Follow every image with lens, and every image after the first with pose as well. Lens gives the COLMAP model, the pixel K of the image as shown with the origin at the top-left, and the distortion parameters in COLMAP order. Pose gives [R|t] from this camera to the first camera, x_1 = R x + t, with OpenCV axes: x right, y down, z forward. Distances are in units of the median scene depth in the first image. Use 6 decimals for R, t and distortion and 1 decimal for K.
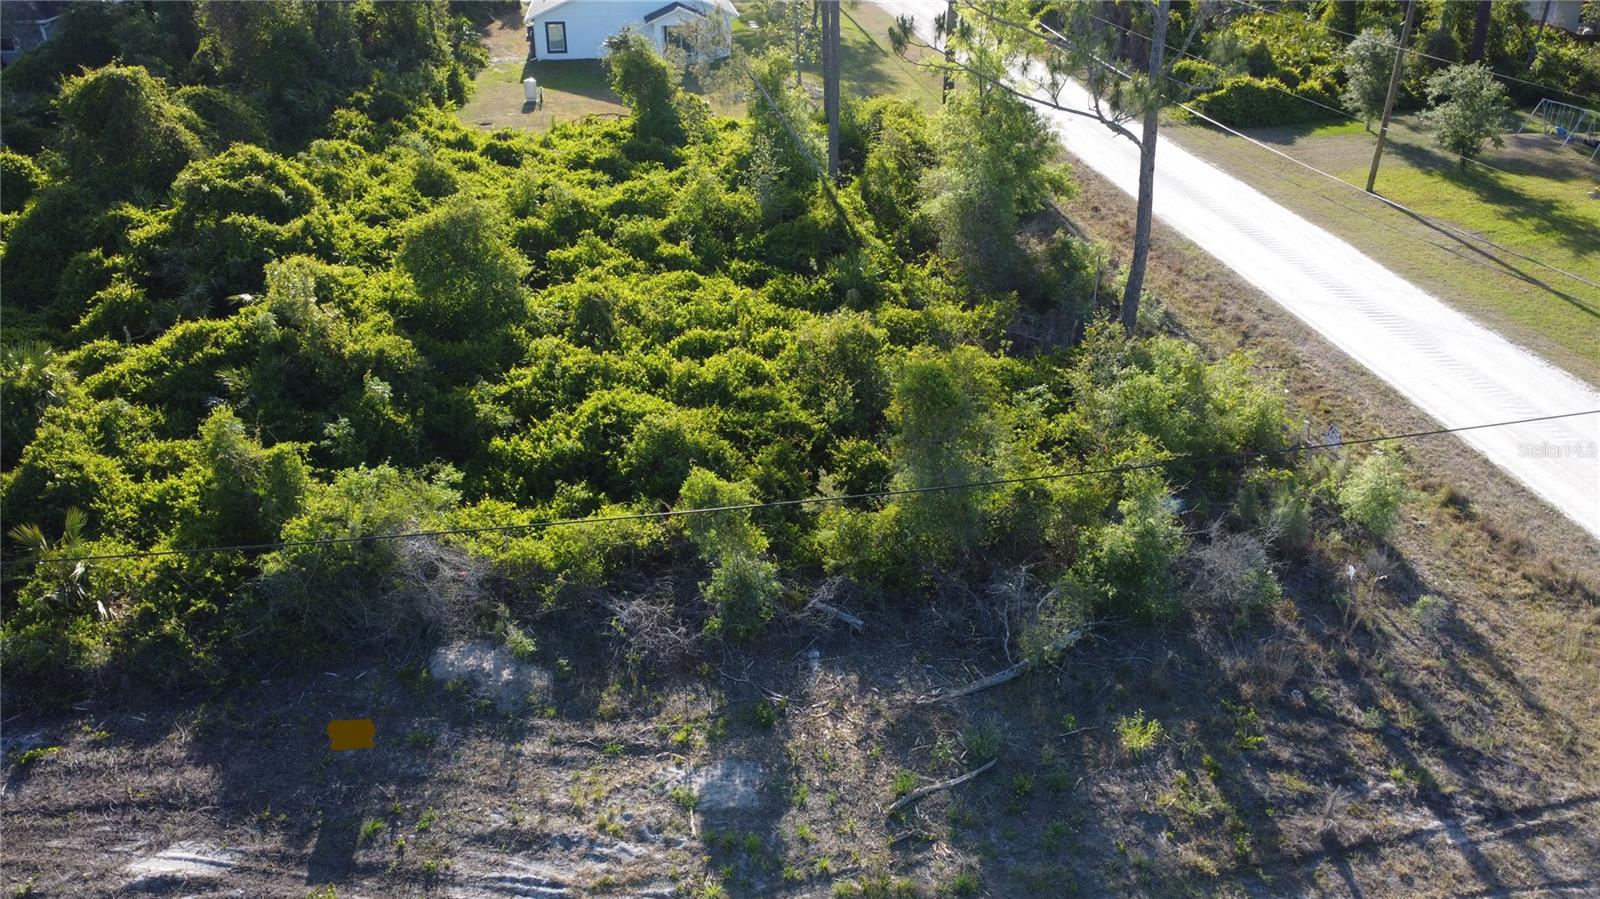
lens RADIAL K [[1200.5, 0, 792.0], [0, 1200.5, 447.6], [0, 0, 1]] dist [0.003216, -0.005557]
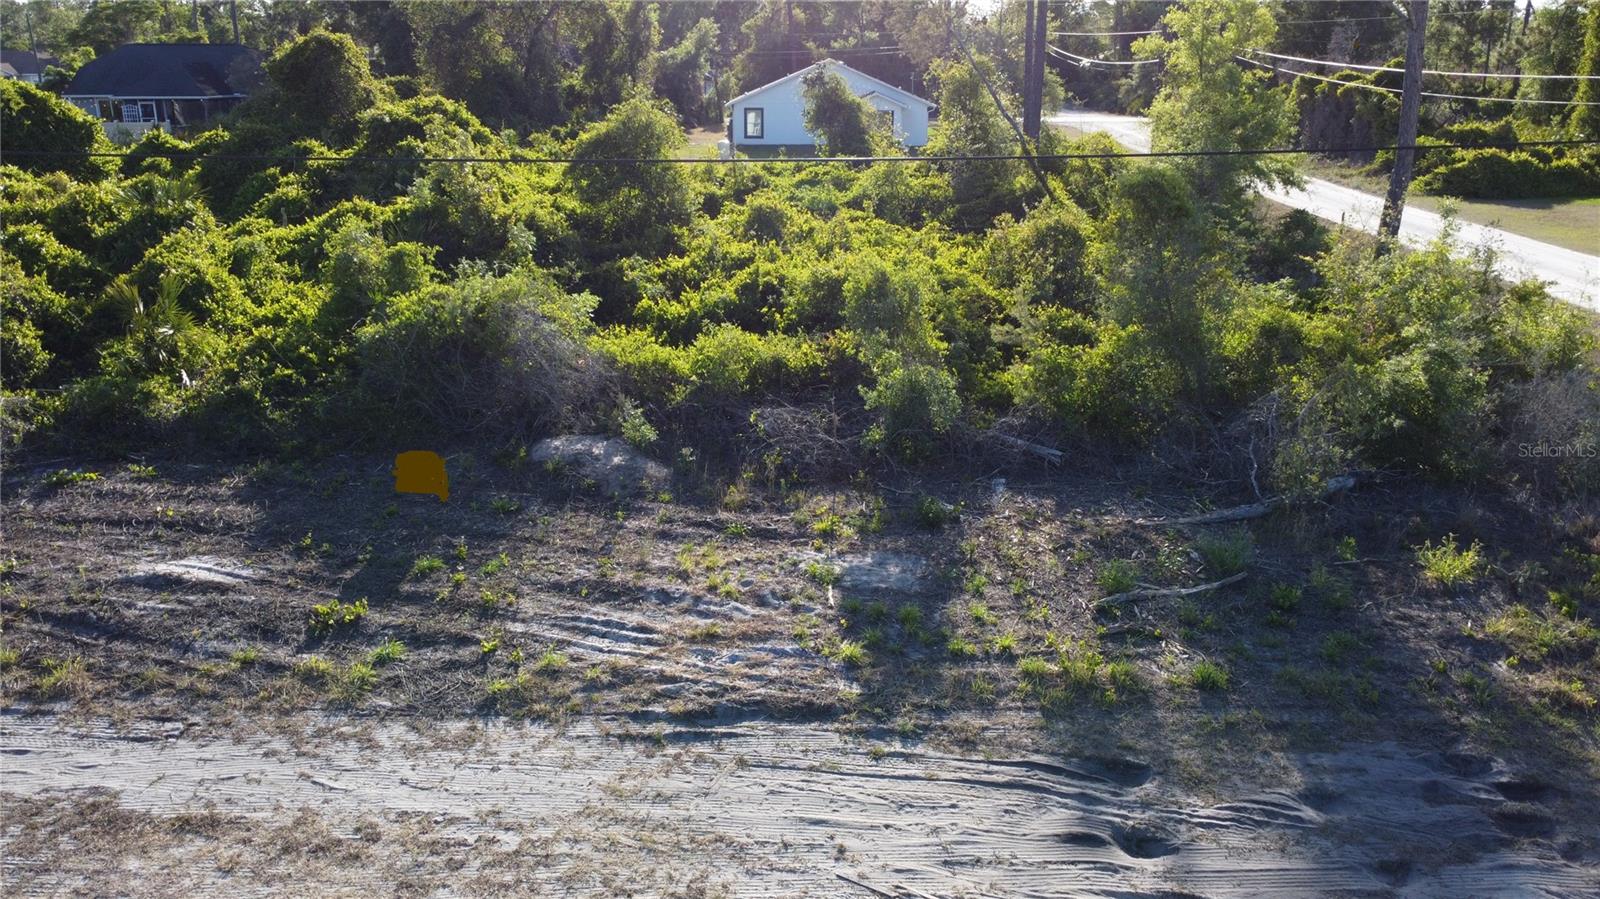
lens RADIAL K [[1200.5, 0, 792.0], [0, 1200.5, 447.6], [0, 0, 1]] dist [0.003216, -0.005557]
pose [[0.987519, 0.053266, -0.148219, 0.000133], [-0.076742, 0.984535, -0.157486, 0.242846], [0.137538, 0.166895, 0.976335, 0.174125]]
